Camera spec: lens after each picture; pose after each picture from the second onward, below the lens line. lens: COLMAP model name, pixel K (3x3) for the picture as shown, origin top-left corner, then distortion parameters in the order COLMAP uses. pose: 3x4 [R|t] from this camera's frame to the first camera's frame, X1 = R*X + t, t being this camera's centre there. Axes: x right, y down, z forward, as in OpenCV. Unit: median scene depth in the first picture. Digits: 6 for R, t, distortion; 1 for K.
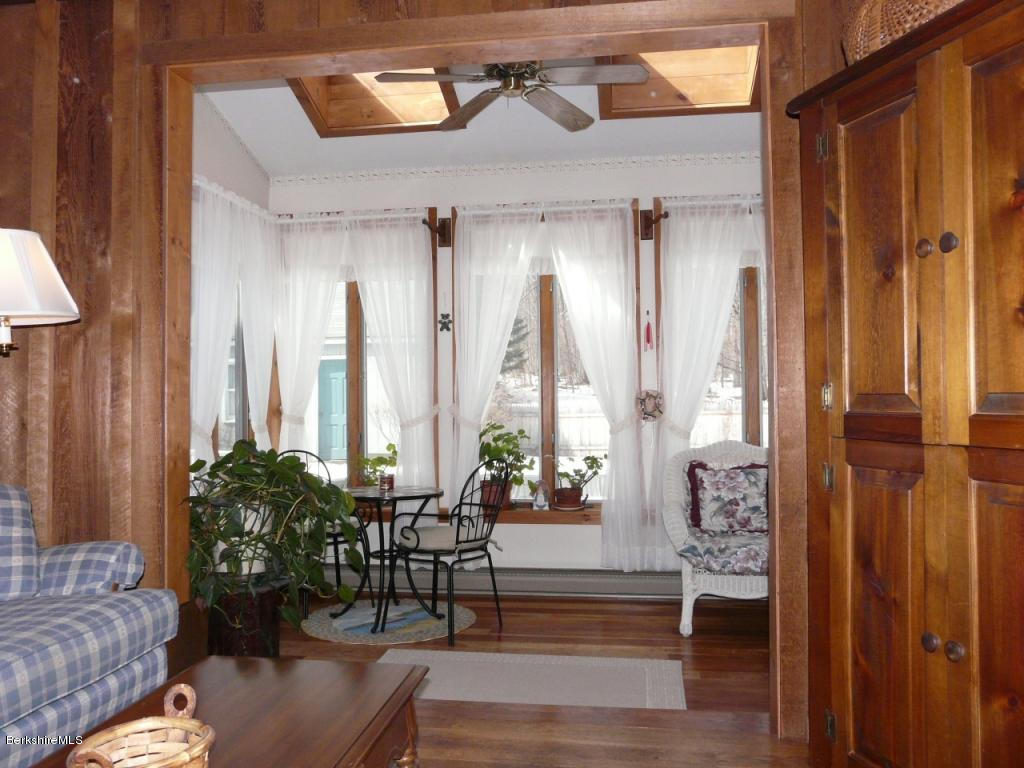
lens RADIAL K [[954.3, 0, 512.0], [0, 954.3, 384.0], [0, 0, 1]] dist [0.114896, -0.182066]
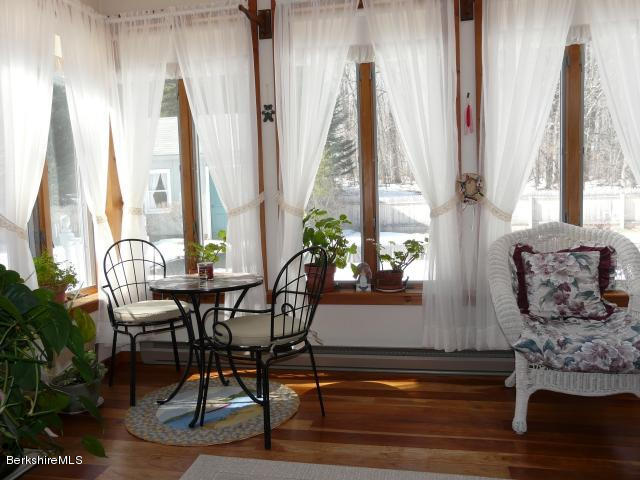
lens RADIAL K [[540.4, 0, 320.0], [0, 540.4, 240.0], [0, 0, 1]] dist [-0.095974, 0.125187]
pose [[0.998386, -0.017944, -0.053886, 0.016097], [0.023204, 0.994854, 0.098631, 0.017254], [0.051839, -0.099722, 0.993664, 0.432621]]
